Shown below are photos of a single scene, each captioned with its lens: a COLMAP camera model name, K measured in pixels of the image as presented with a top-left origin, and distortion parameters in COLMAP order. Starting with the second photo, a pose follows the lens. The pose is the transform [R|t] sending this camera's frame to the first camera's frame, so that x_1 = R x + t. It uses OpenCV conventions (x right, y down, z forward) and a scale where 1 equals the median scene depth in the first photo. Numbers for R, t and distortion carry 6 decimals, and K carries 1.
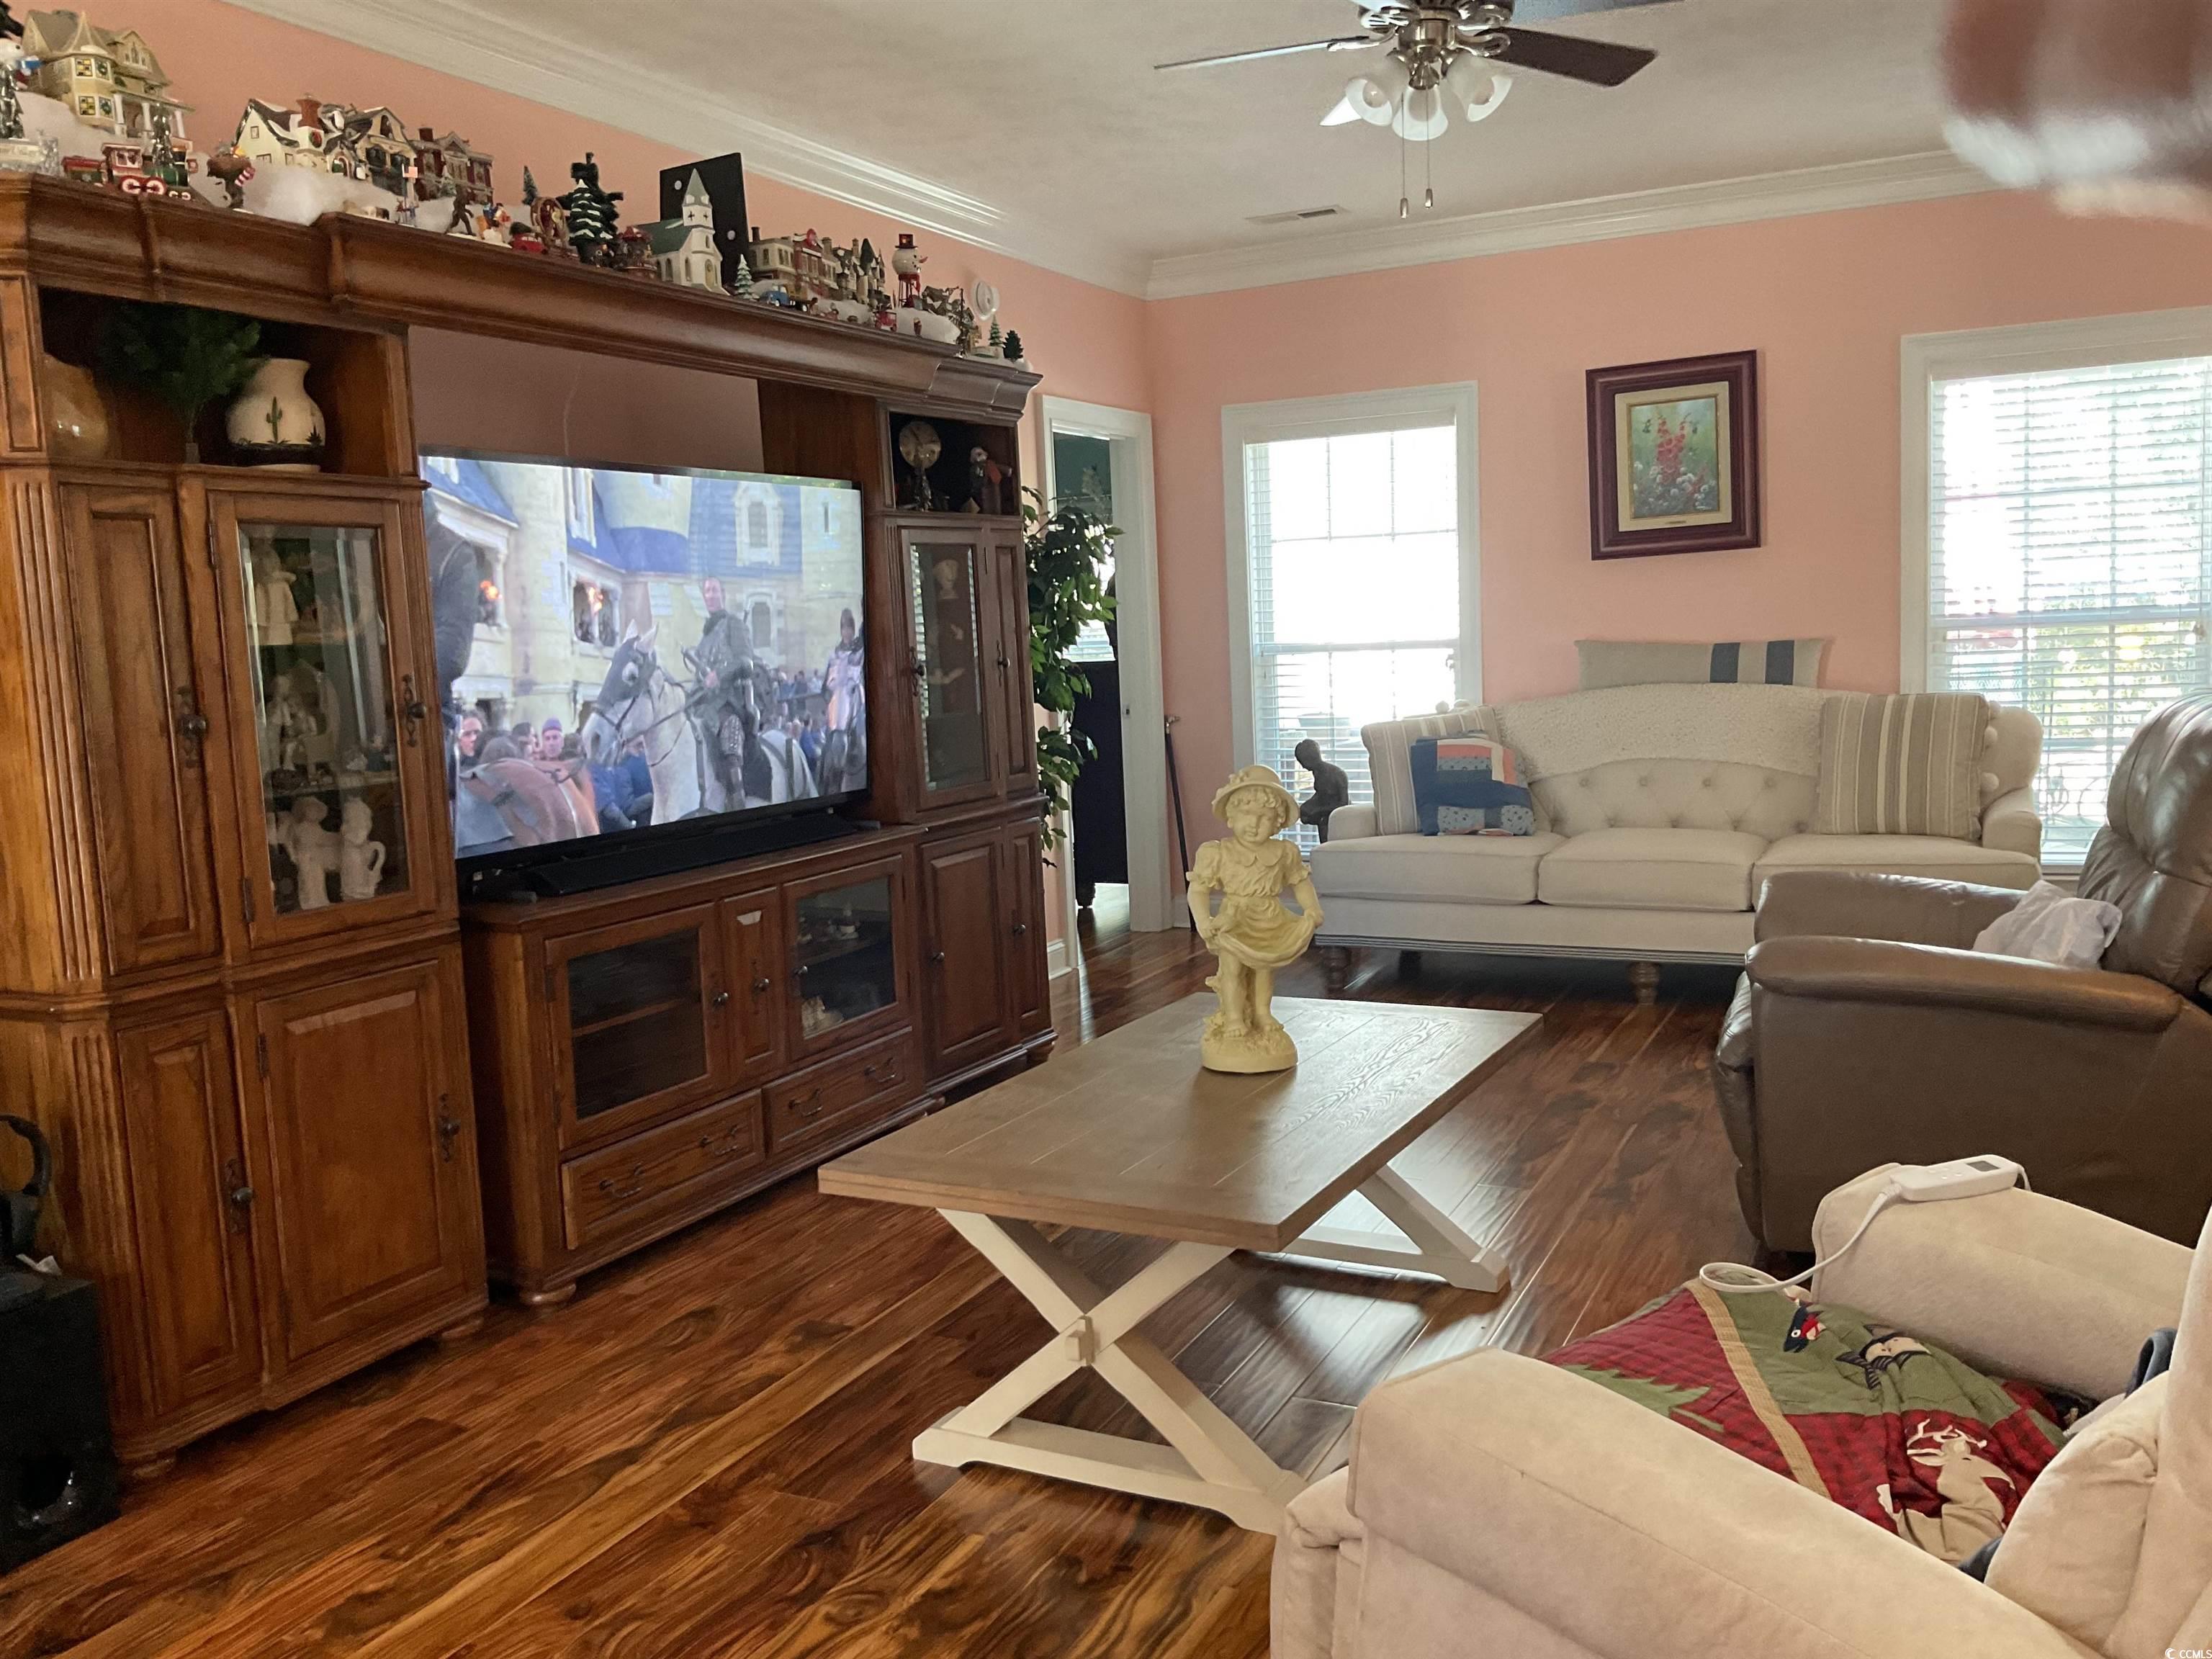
lens RADIAL K [[1812.3, 0, 1118.4], [0, 1812.3, 828.3], [0, 0, 1]] dist [0.121033, -0.234779]
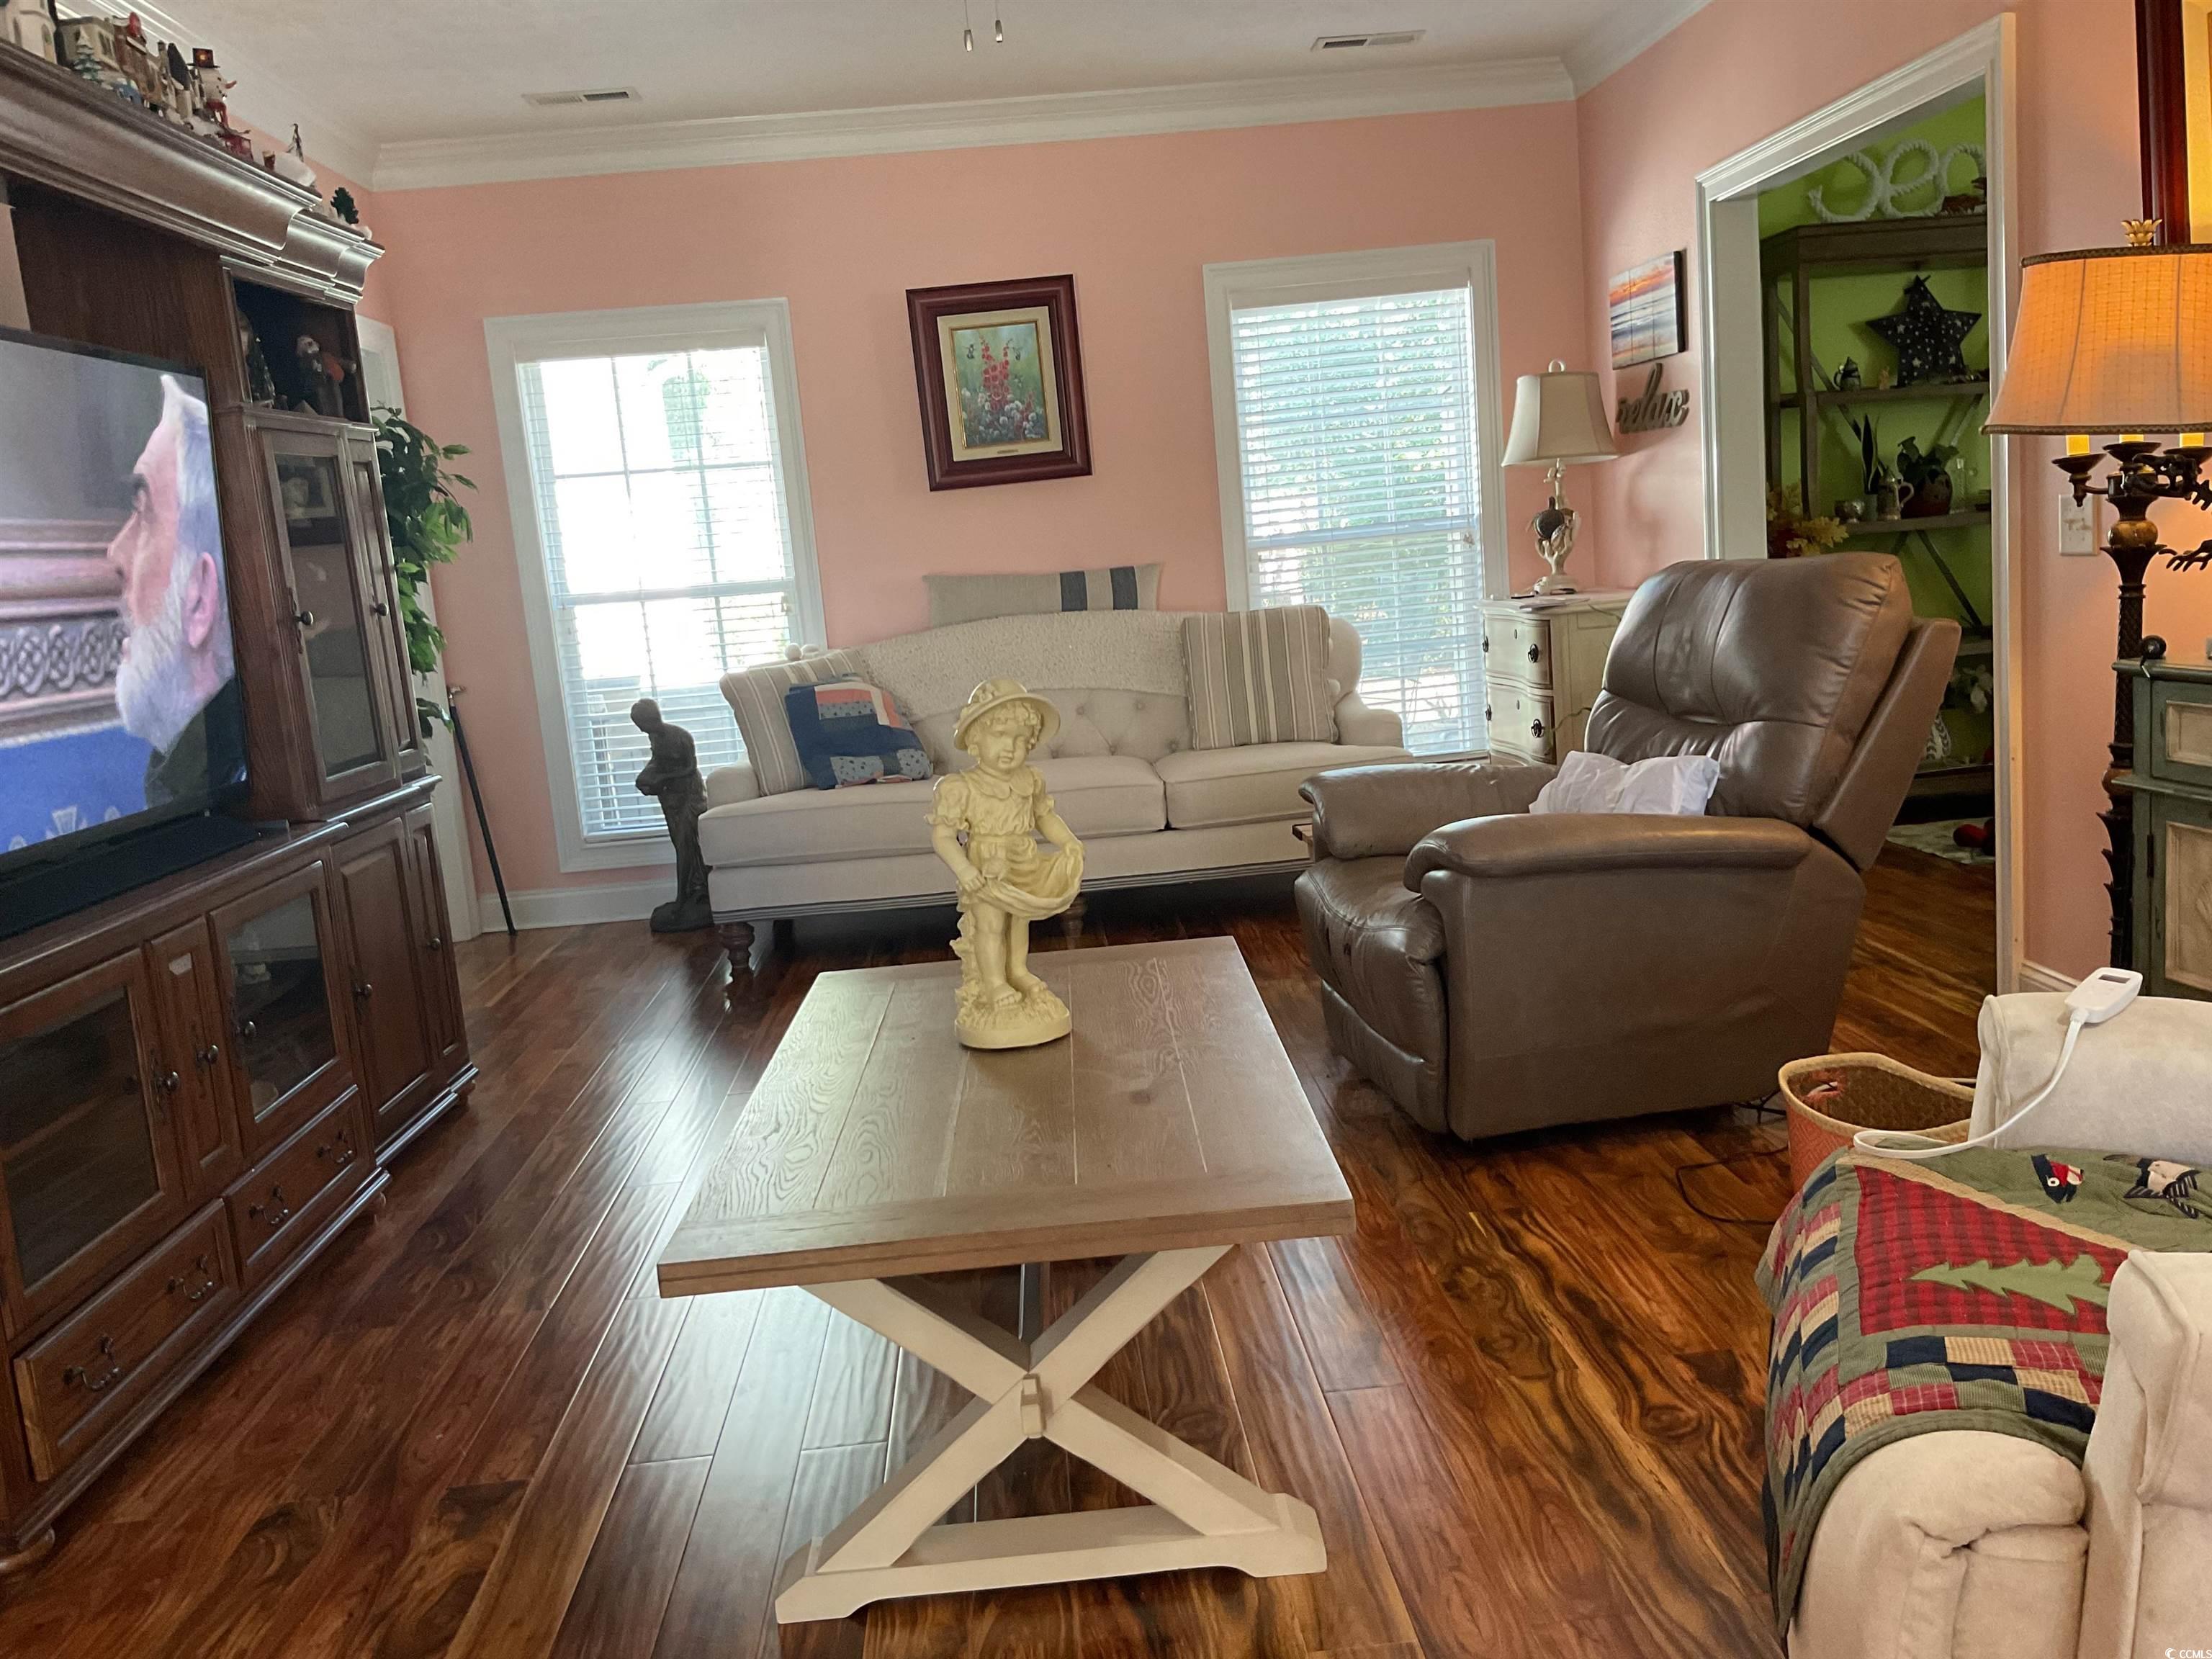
lens RADIAL K [[1812.3, 0, 1118.4], [0, 1812.3, 828.3], [0, 0, 1]] dist [0.121033, -0.234779]
pose [[0.870705, -0.106617, 0.480109, -0.139732], [0.101251, 0.994167, 0.037150, 0.004217], [-0.481270, 0.016265, 0.876422, 0.121550]]
